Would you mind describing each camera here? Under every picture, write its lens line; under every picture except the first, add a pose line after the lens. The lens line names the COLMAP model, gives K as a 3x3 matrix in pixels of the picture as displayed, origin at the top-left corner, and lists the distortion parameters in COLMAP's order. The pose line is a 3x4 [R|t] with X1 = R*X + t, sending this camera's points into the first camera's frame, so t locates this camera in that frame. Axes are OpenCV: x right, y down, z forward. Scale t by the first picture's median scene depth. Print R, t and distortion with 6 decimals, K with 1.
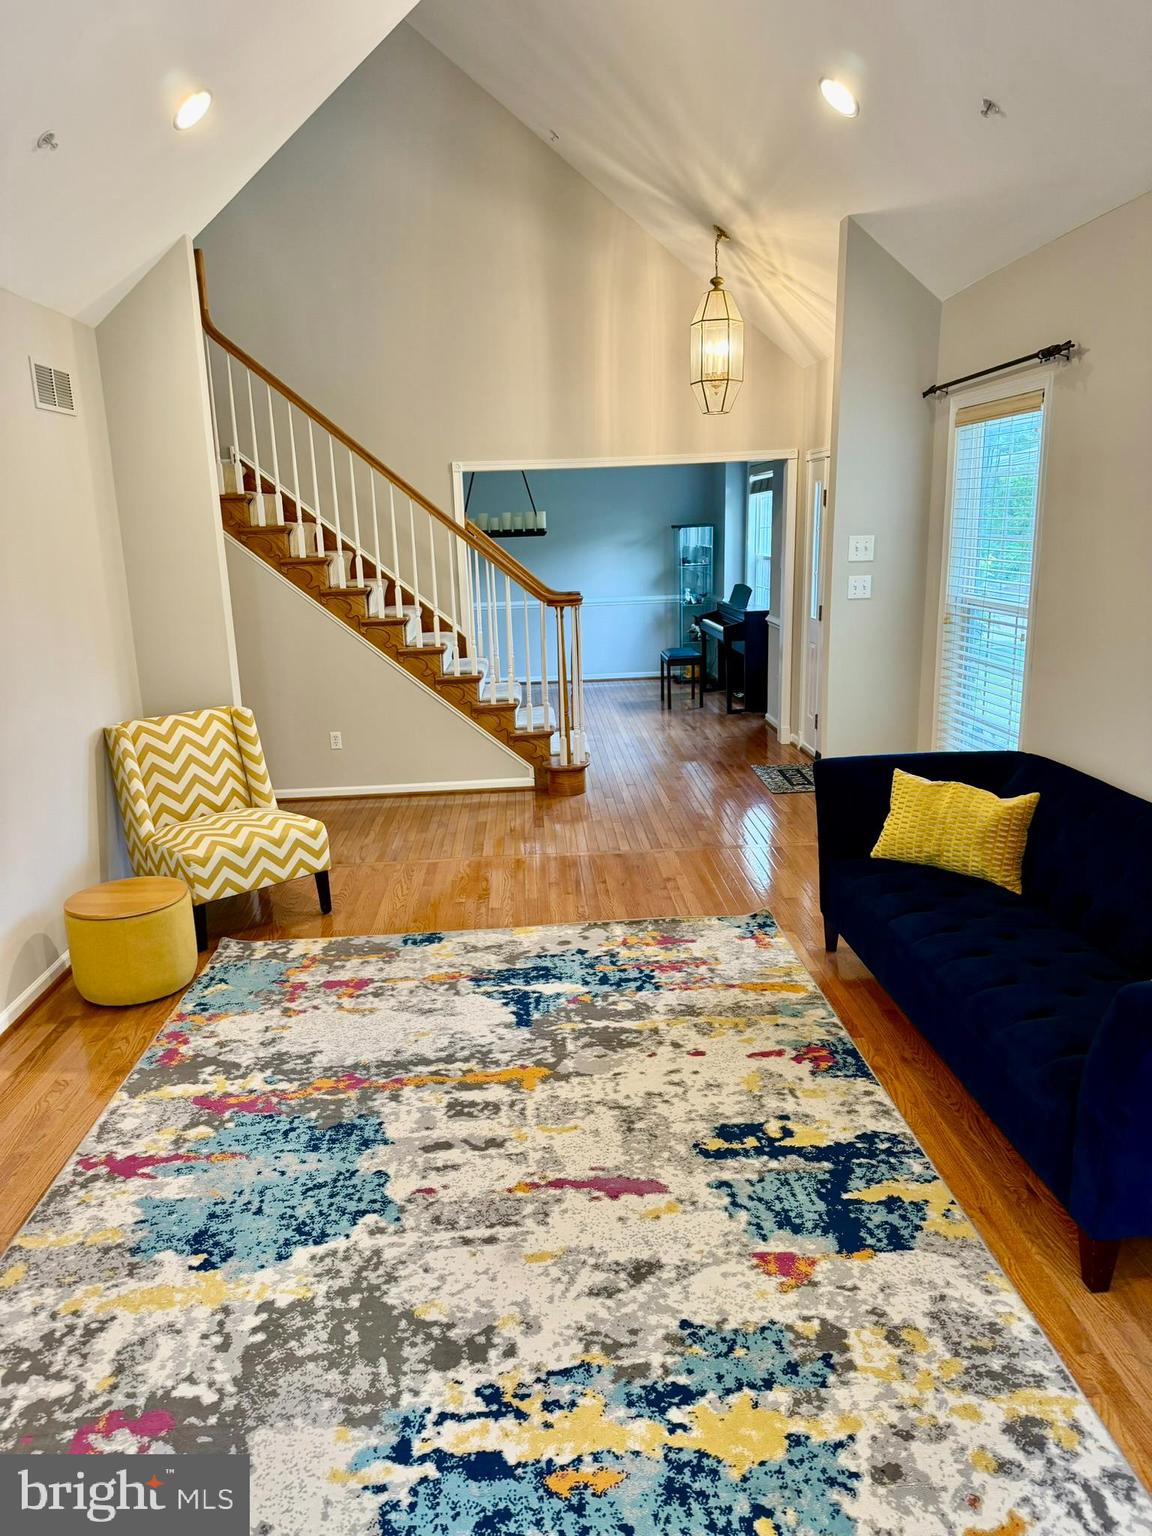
lens RADIAL K [[1070.6, 0, 573.8], [0, 1070.6, 771.8], [0, 0, 1]] dist [0.006578, -0.021735]
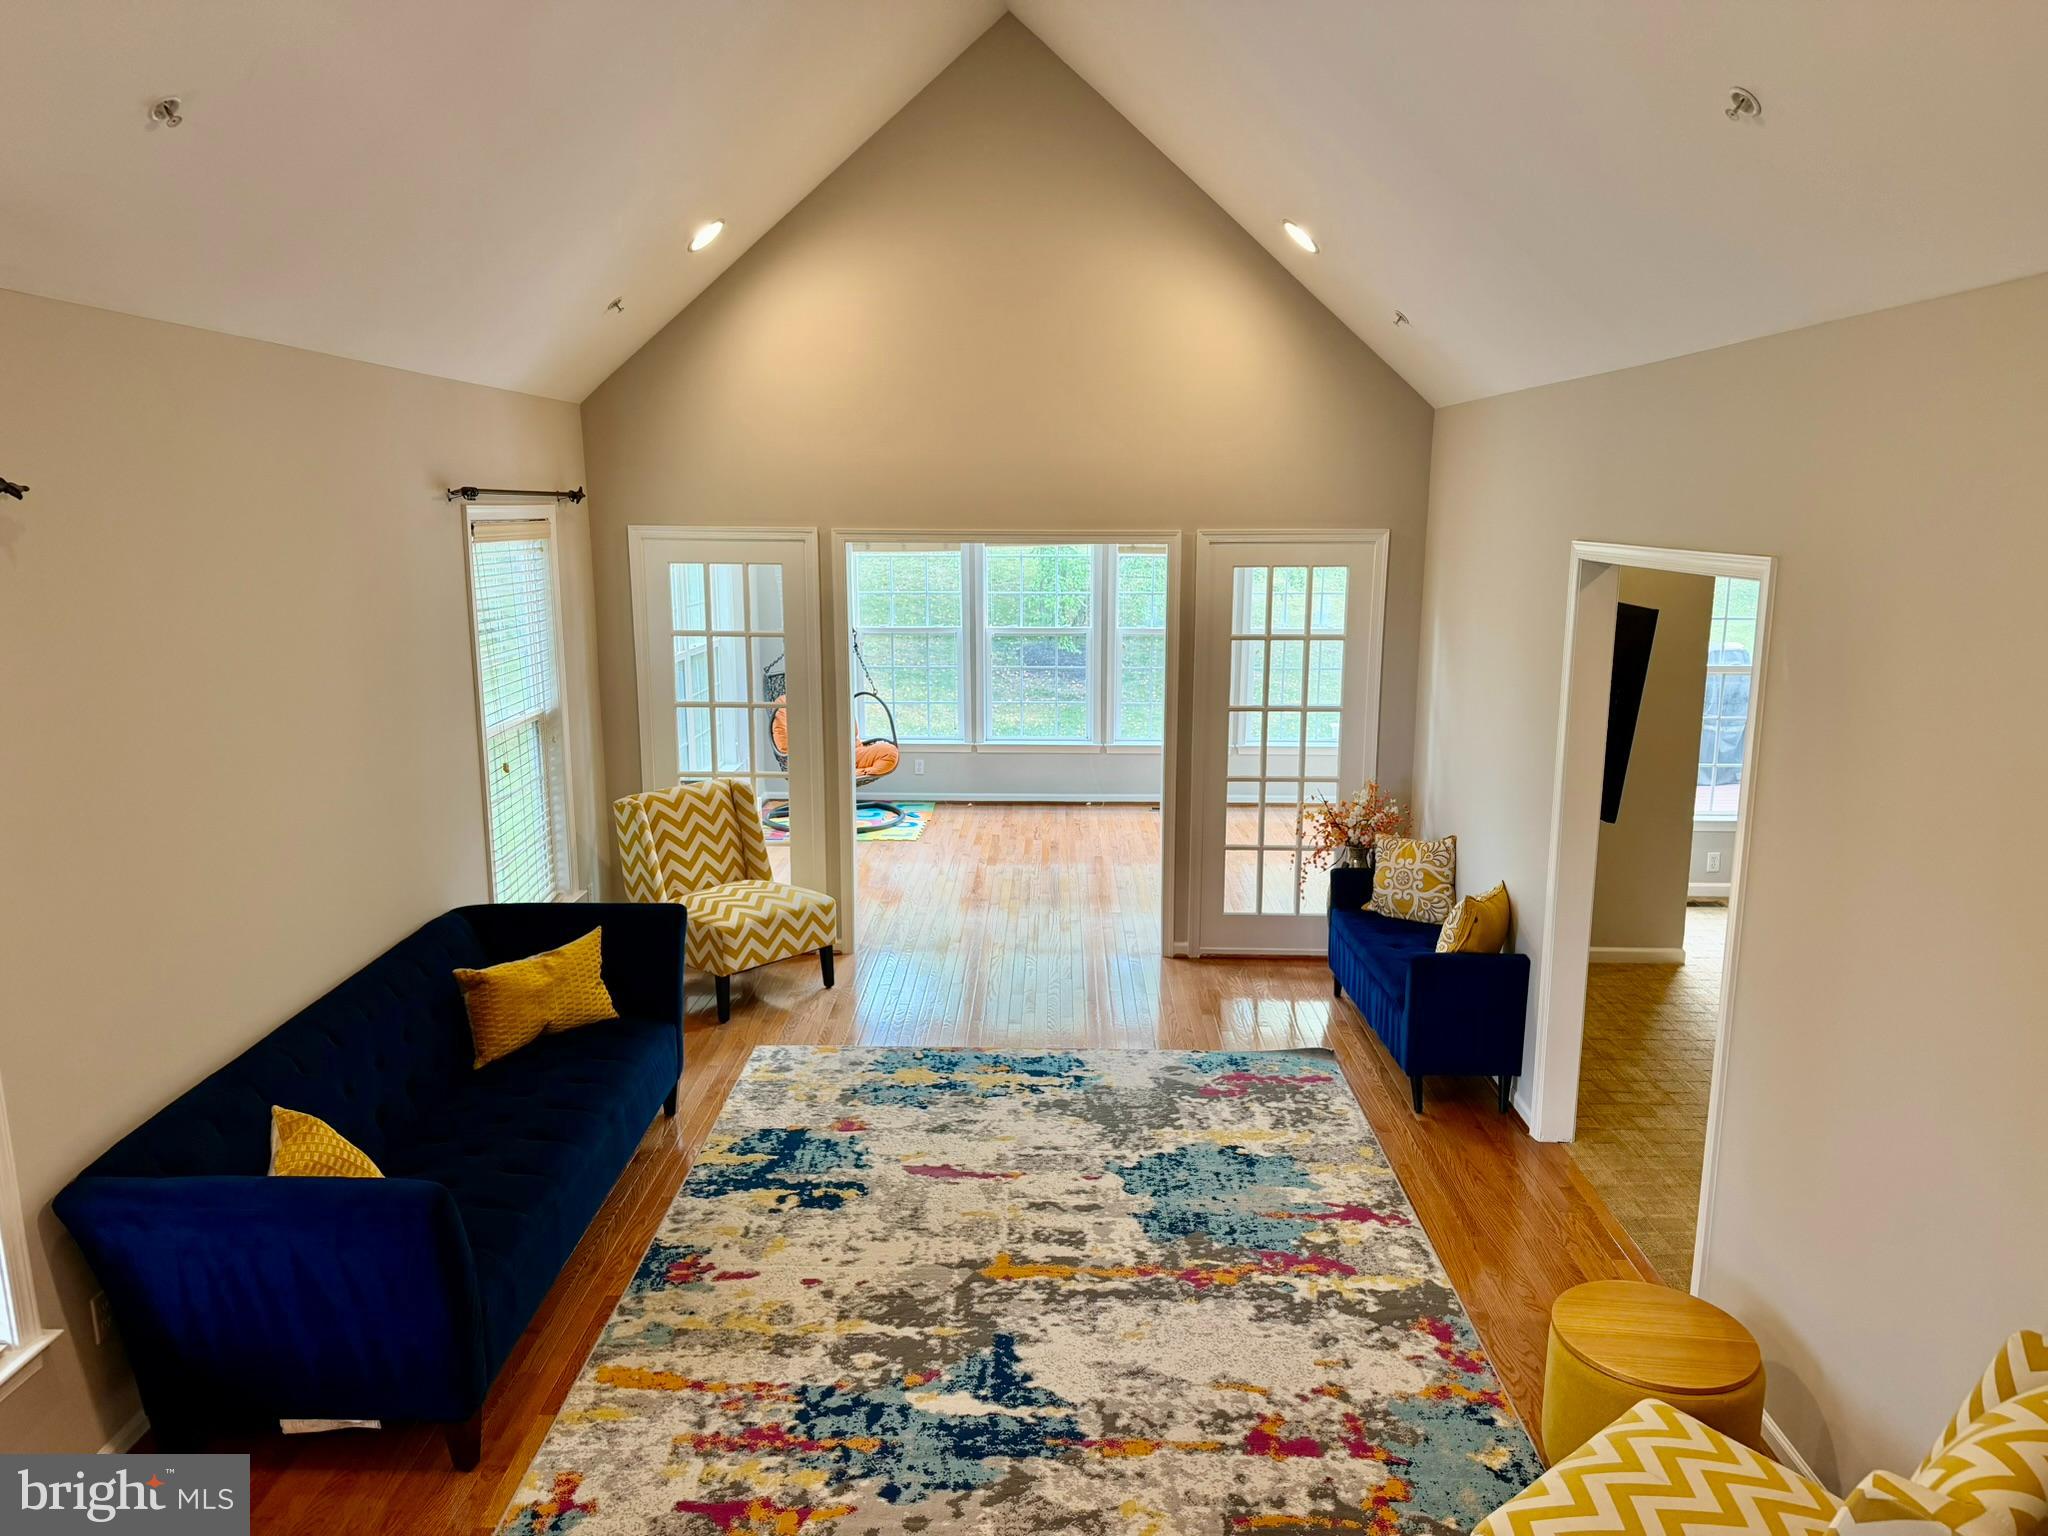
lens RADIAL K [[1427.4, 0, 1020.3], [0, 1427.4, 773.2], [0, 0, 1]] dist [0.006578, -0.021735]
pose [[-0.997199, 0.013993, 0.073468, -0.160439], [0.042315, 0.915548, 0.399976, -0.627910], [-0.061666, 0.401965, -0.913576, 2.034157]]
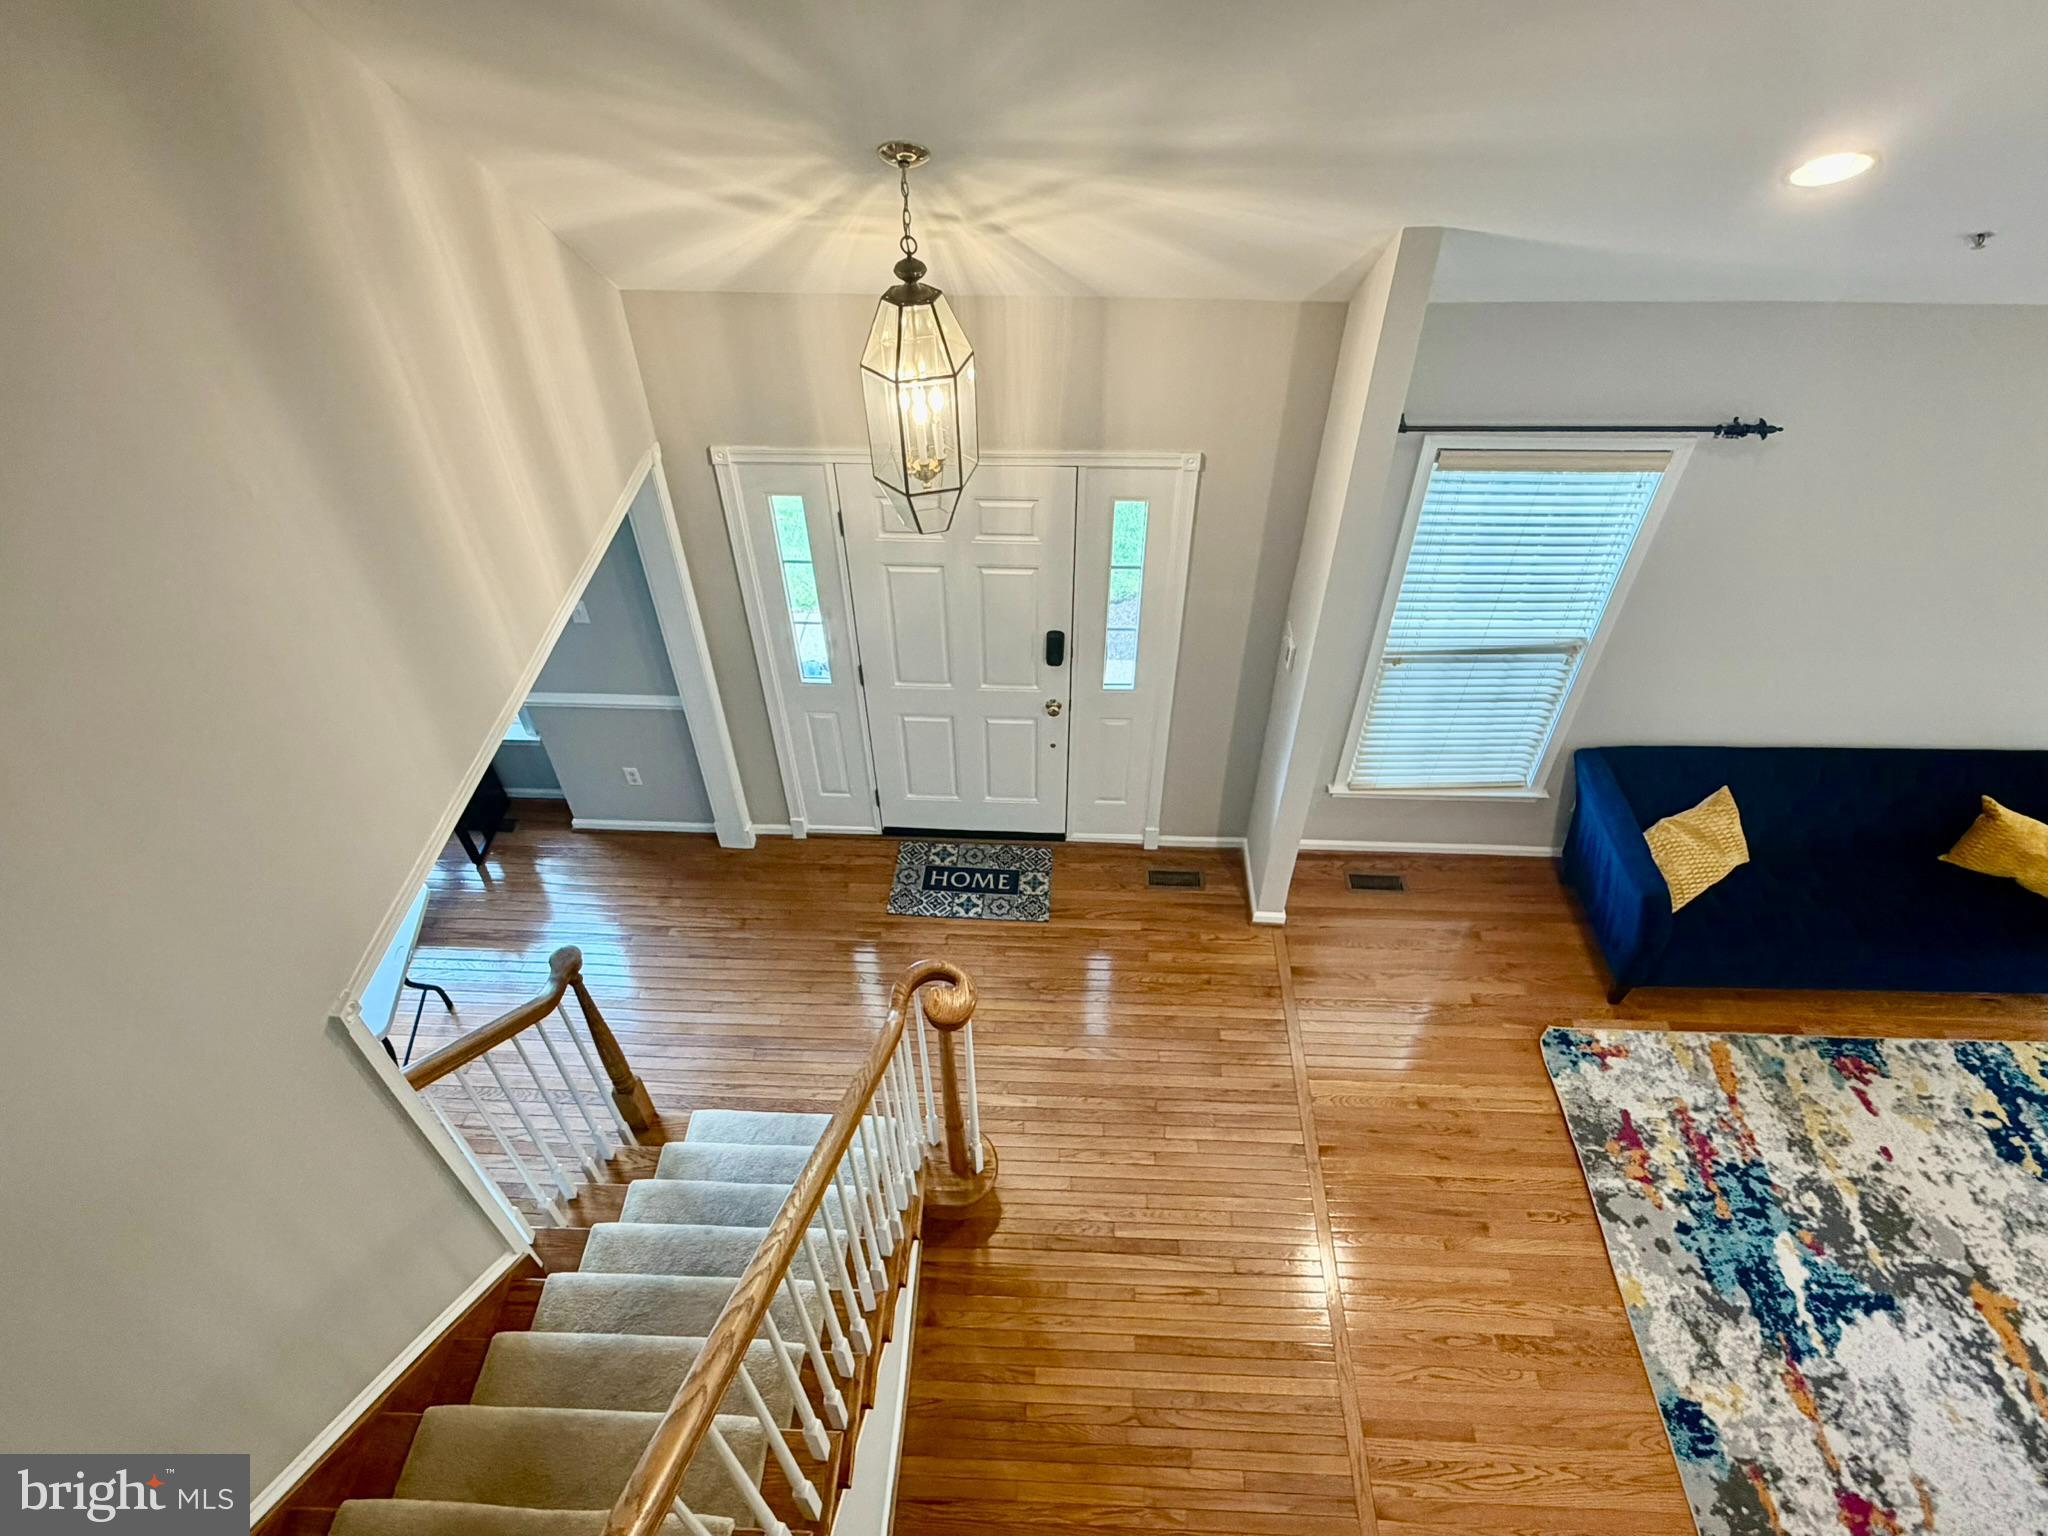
lens RADIAL K [[1131.0, 0, 1025.3], [0, 1131.0, 755.6], [0, 0, 1]] dist [0.002885, -0.003278]
pose [[0.089156, -0.663916, 0.742474, -0.648610], [0.228913, 0.739146, 0.633452, -1.146568], [-0.969355, 0.113486, 0.217878, 1.714237]]
